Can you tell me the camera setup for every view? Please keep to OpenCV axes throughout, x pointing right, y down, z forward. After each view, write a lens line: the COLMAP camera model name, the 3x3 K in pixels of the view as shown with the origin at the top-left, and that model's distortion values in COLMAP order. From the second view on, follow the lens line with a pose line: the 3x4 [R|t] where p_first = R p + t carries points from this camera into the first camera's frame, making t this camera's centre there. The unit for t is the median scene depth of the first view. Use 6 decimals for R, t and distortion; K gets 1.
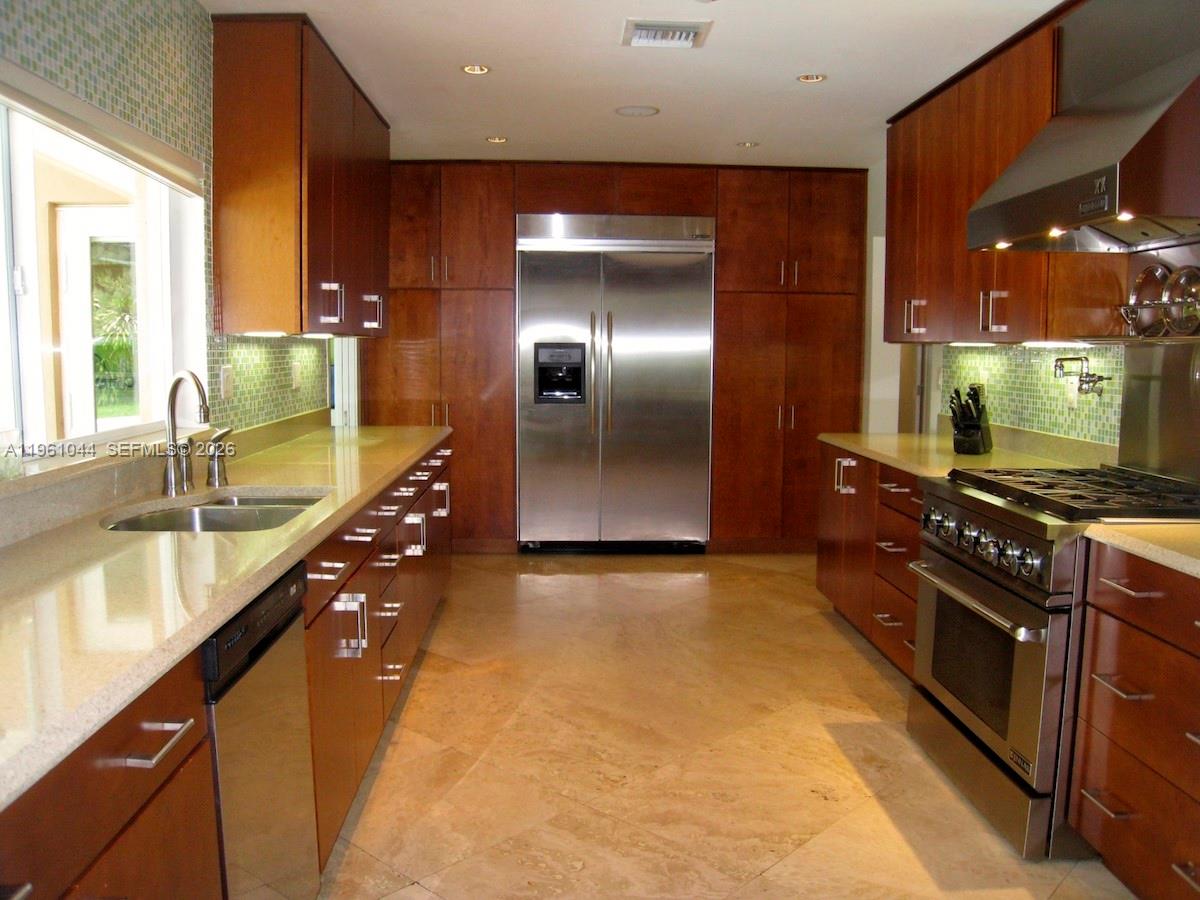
lens RADIAL K [[978.5, 0, 600.0], [0, 978.5, 450.0], [0, 0, 1]] dist [-0.164107, 0.112416]
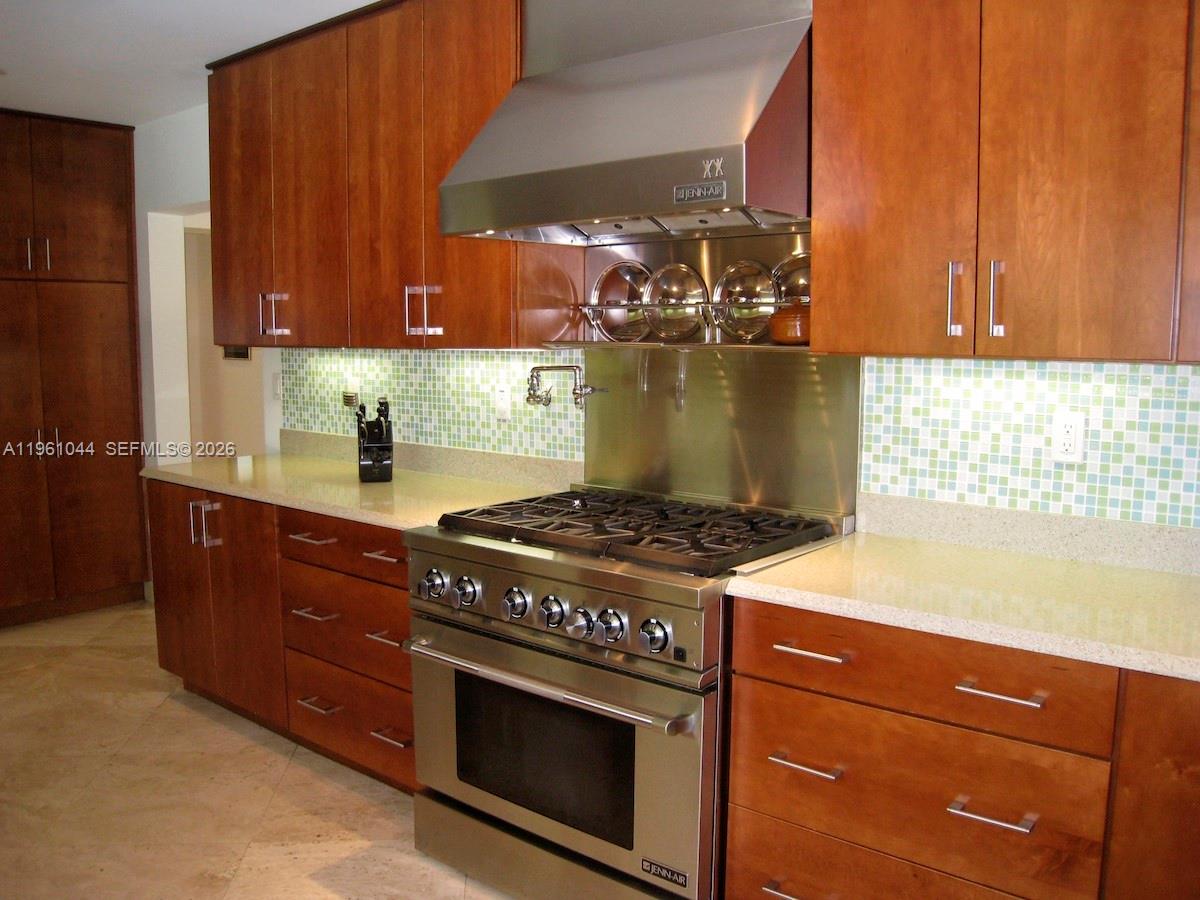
lens RADIAL K [[978.5, 0, 600.0], [0, 978.5, 450.0], [0, 0, 1]] dist [-0.164107, 0.112416]
pose [[0.667163, -0.093620, 0.739006, -0.104857], [0.081435, 0.995291, 0.052569, -0.051857], [-0.740447, 0.025109, 0.671645, 0.296836]]
